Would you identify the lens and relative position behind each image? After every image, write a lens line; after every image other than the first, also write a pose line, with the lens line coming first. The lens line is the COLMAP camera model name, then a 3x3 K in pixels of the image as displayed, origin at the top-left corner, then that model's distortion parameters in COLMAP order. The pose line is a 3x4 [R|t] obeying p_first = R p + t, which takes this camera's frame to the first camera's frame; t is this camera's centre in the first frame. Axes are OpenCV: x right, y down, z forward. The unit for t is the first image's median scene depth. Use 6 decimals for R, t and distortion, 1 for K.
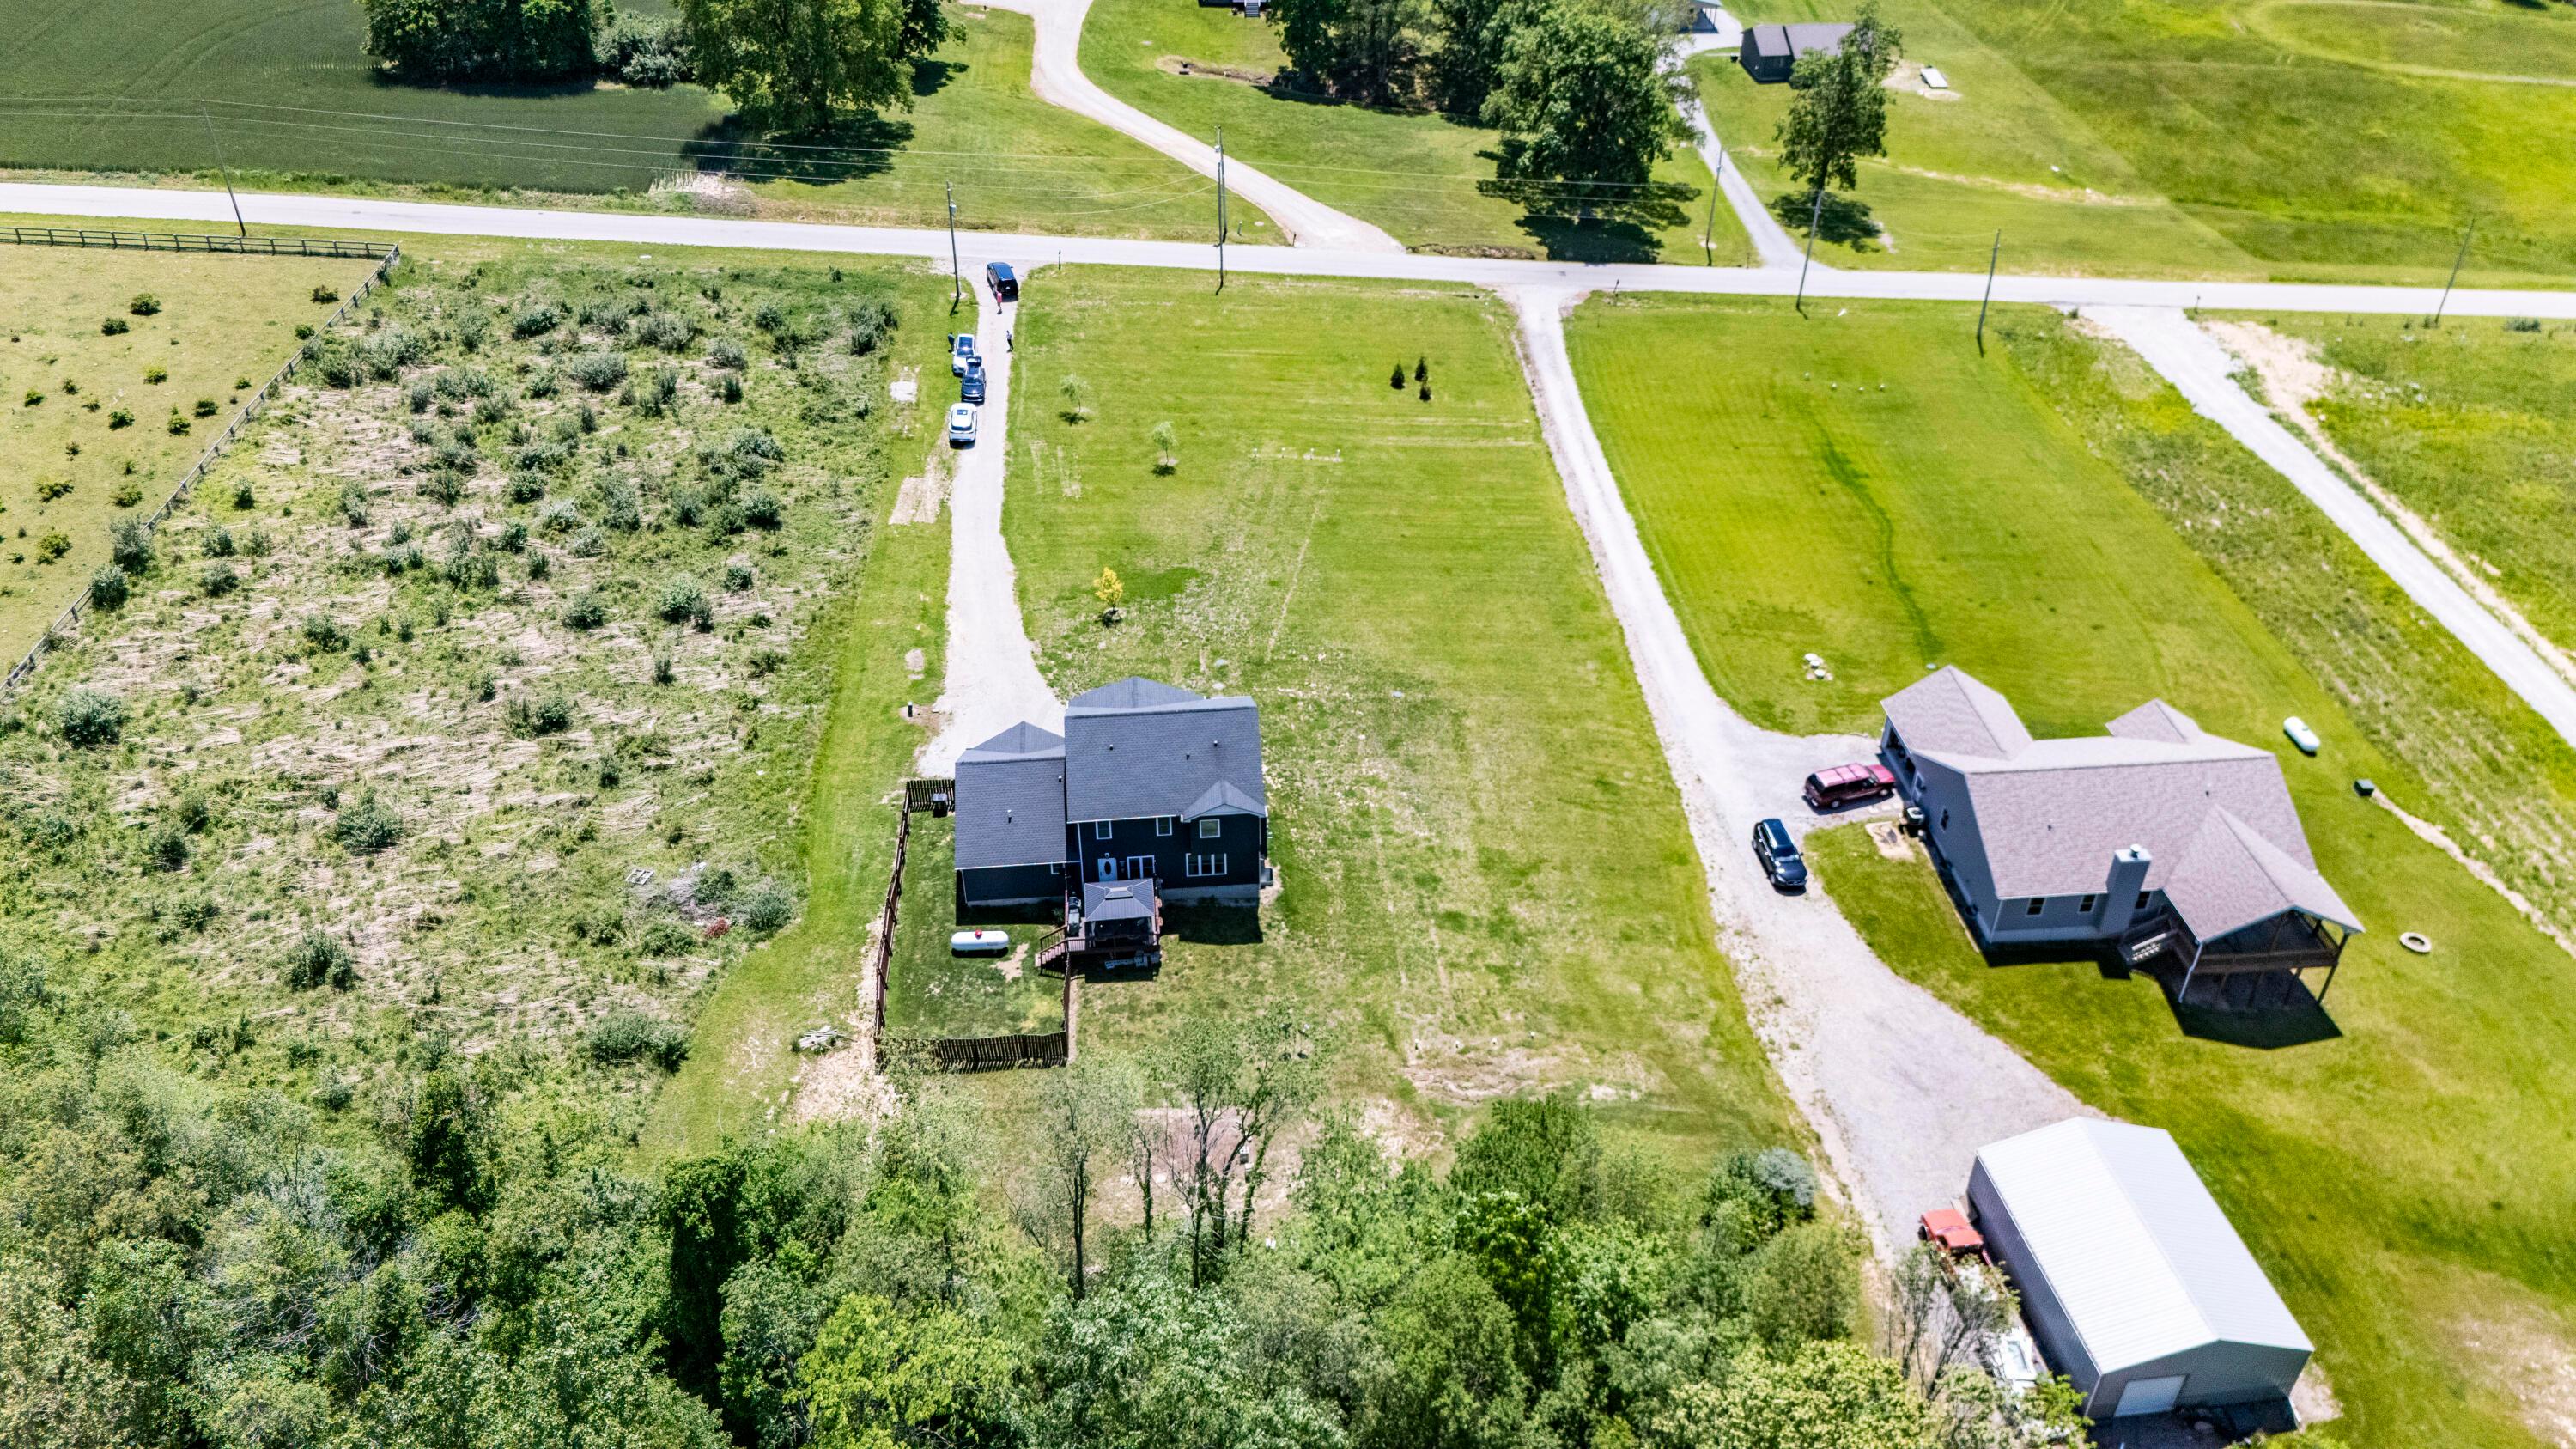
lens RADIAL K [[1886.0, 0, 1278.7], [0, 1886.0, 727.2], [0, 0, 1]] dist [0.065846, -0.065909]
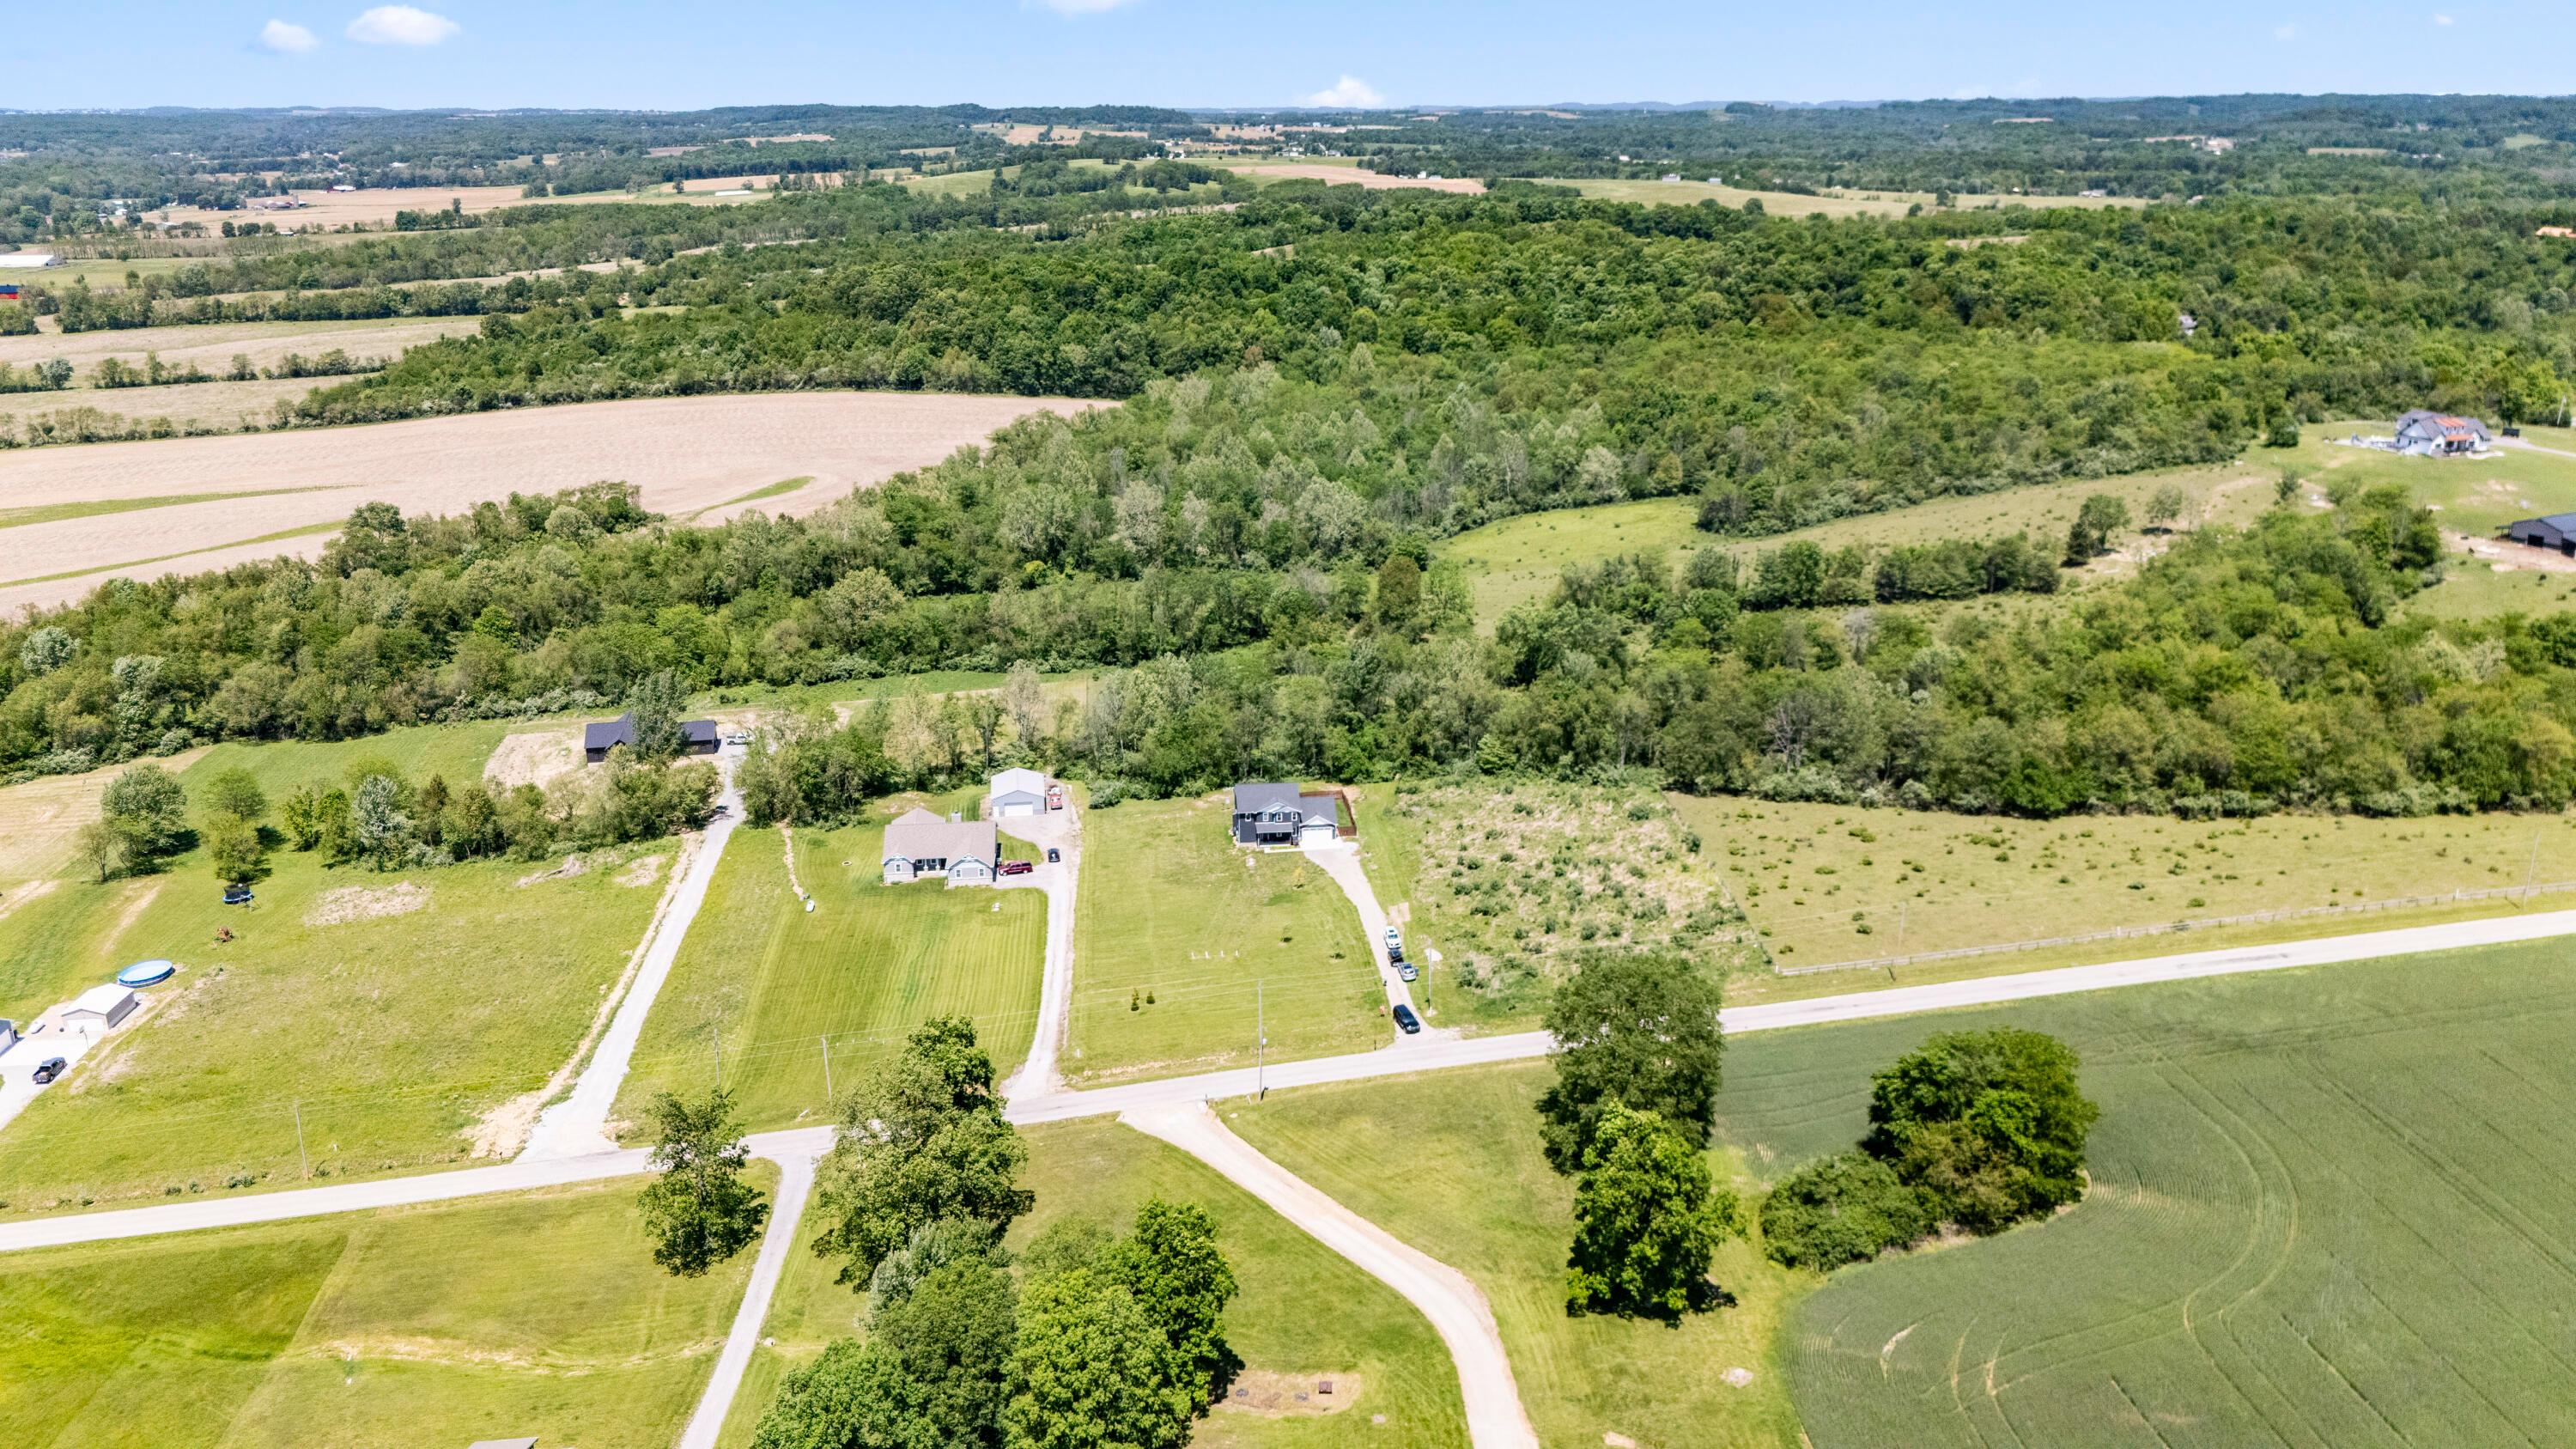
lens RADIAL K [[1886.0, 0, 1292.3], [0, 1886.0, 729.6], [0, 0, 1]] dist [0.065846, -0.065909]
pose [[-0.999814, 0.012214, -0.014913, -0.046104], [-0.005035, 0.581288, 0.813682, -1.993185], [0.018607, 0.813606, -0.581118, 2.115991]]
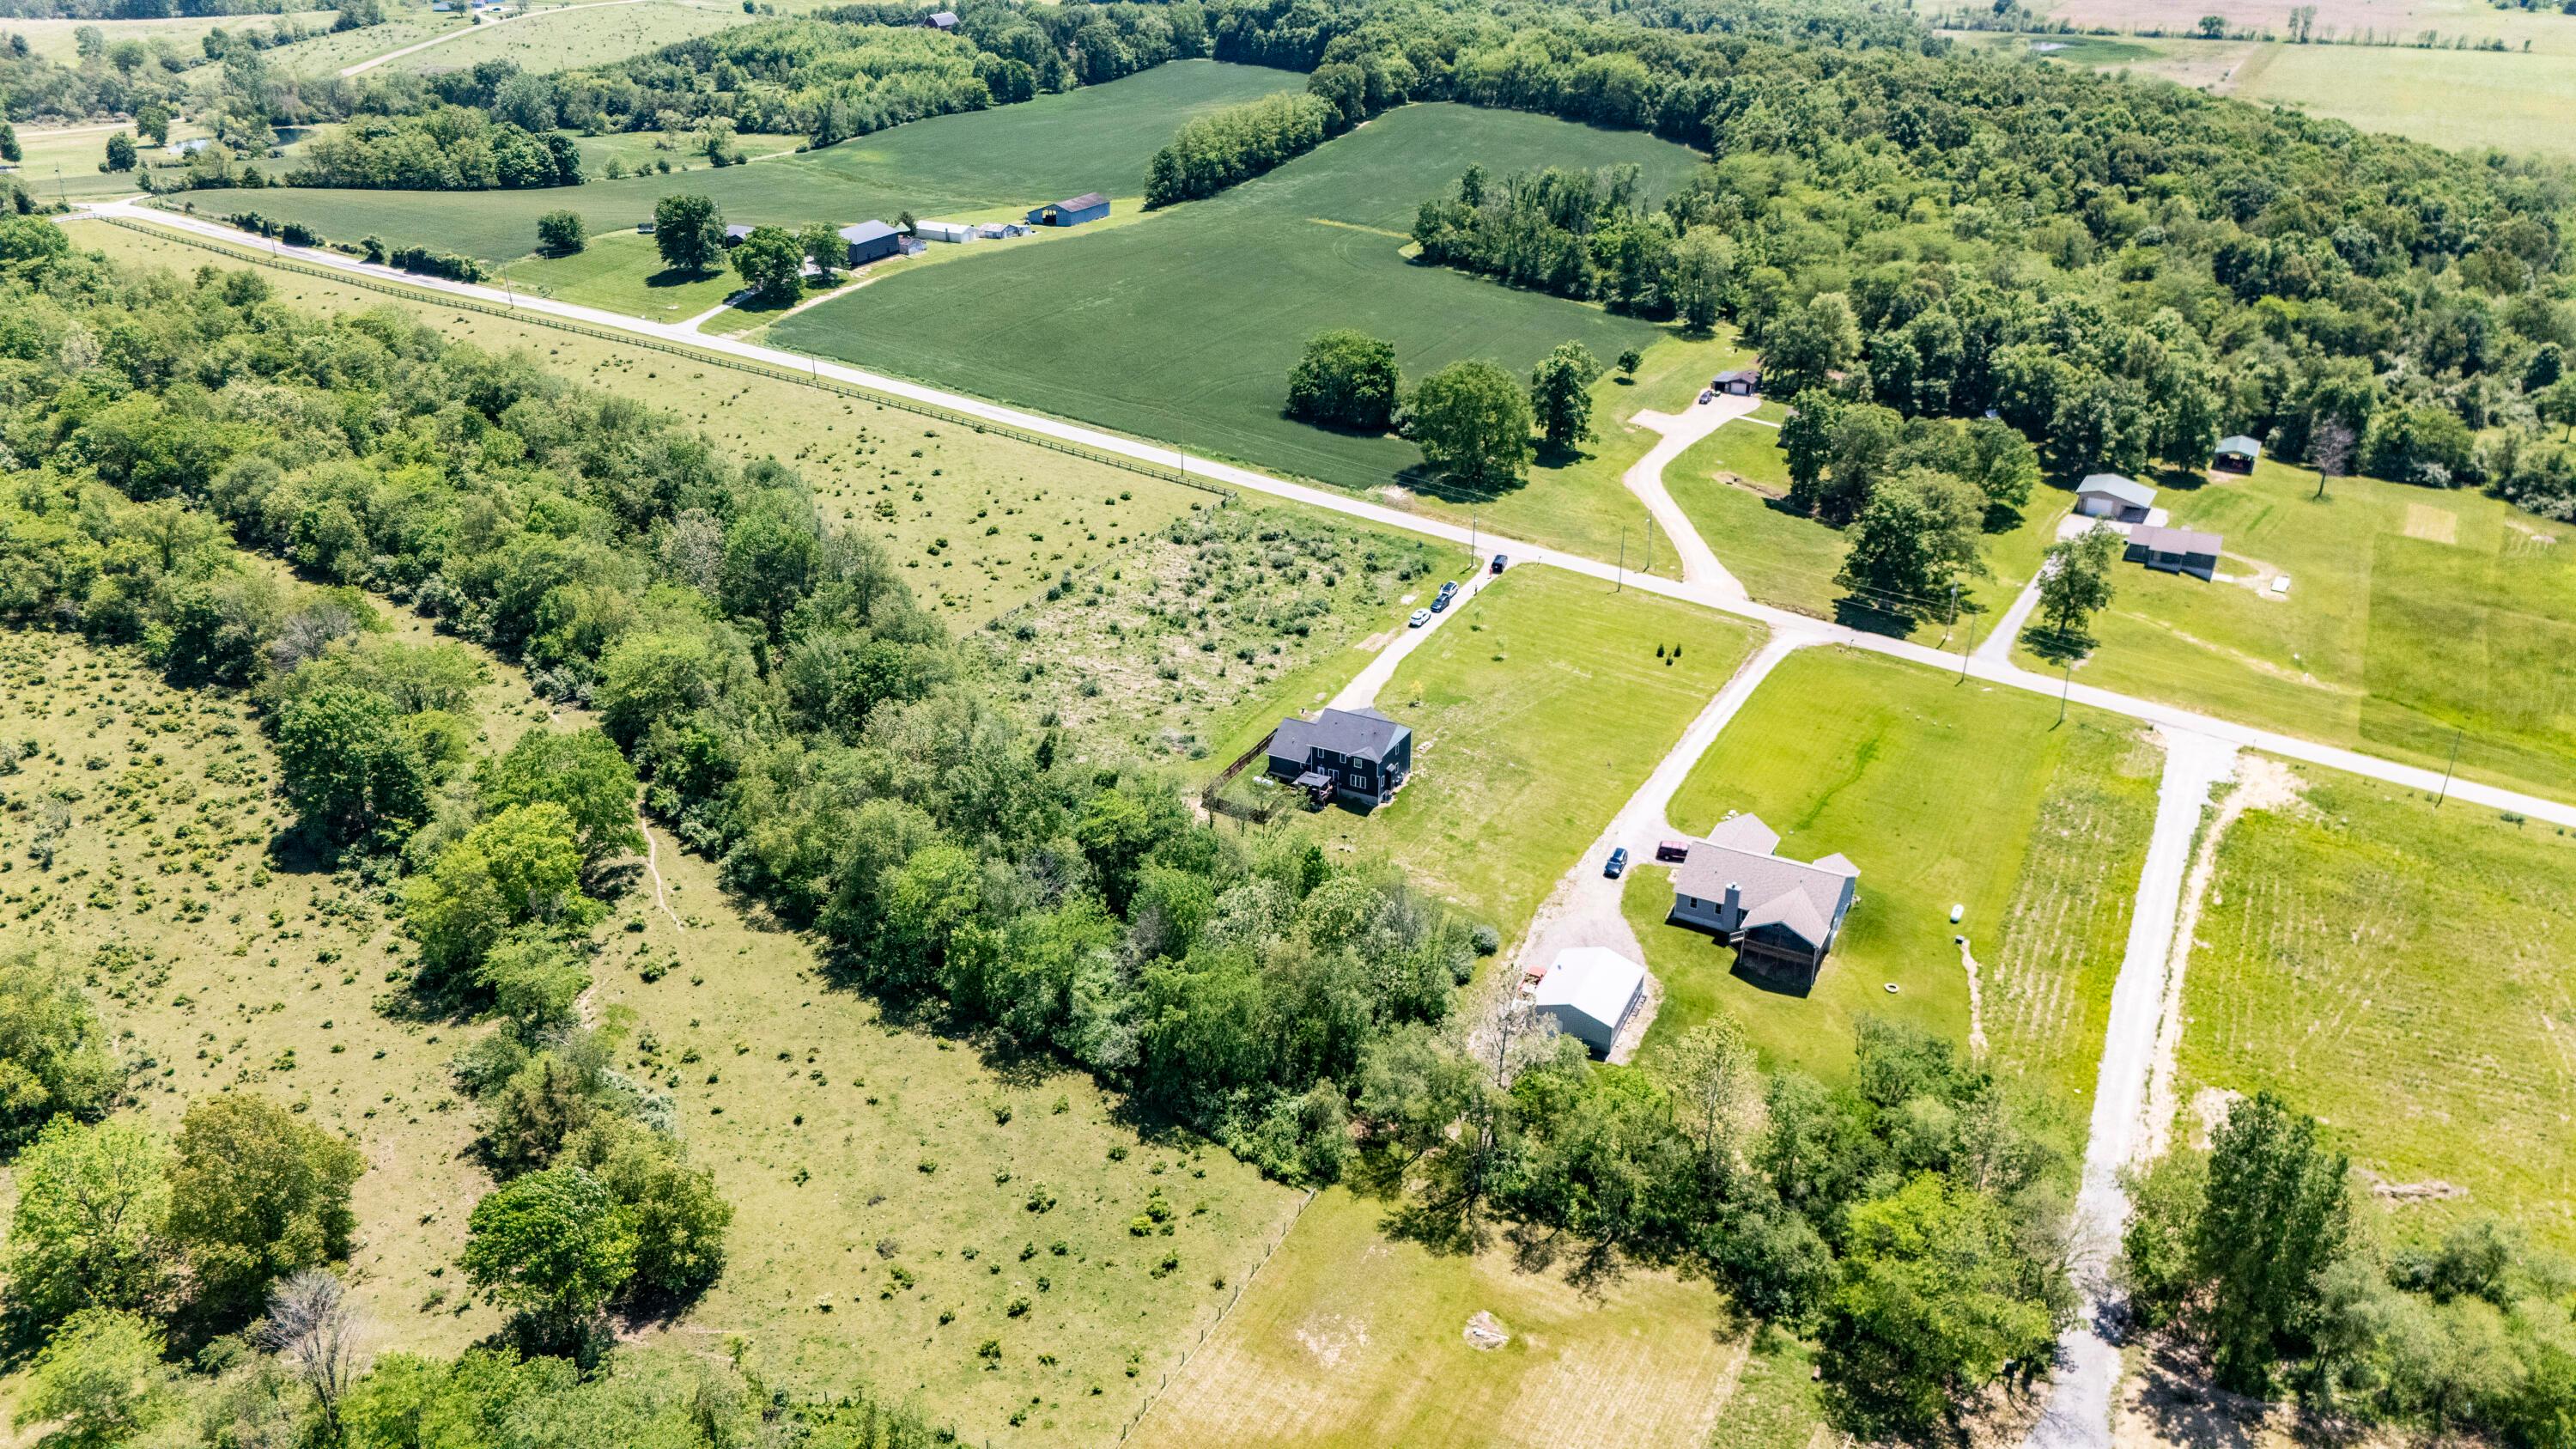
lens RADIAL K [[1886.0, 0, 1275.0], [0, 1886.0, 737.5], [0, 0, 1]] dist [0.065846, -0.065909]
pose [[0.835112, 0.240619, -0.494661, 0.805564], [-0.321805, 0.943021, -0.084572, 0.199260], [0.446127, 0.229811, 0.864961, -0.862598]]
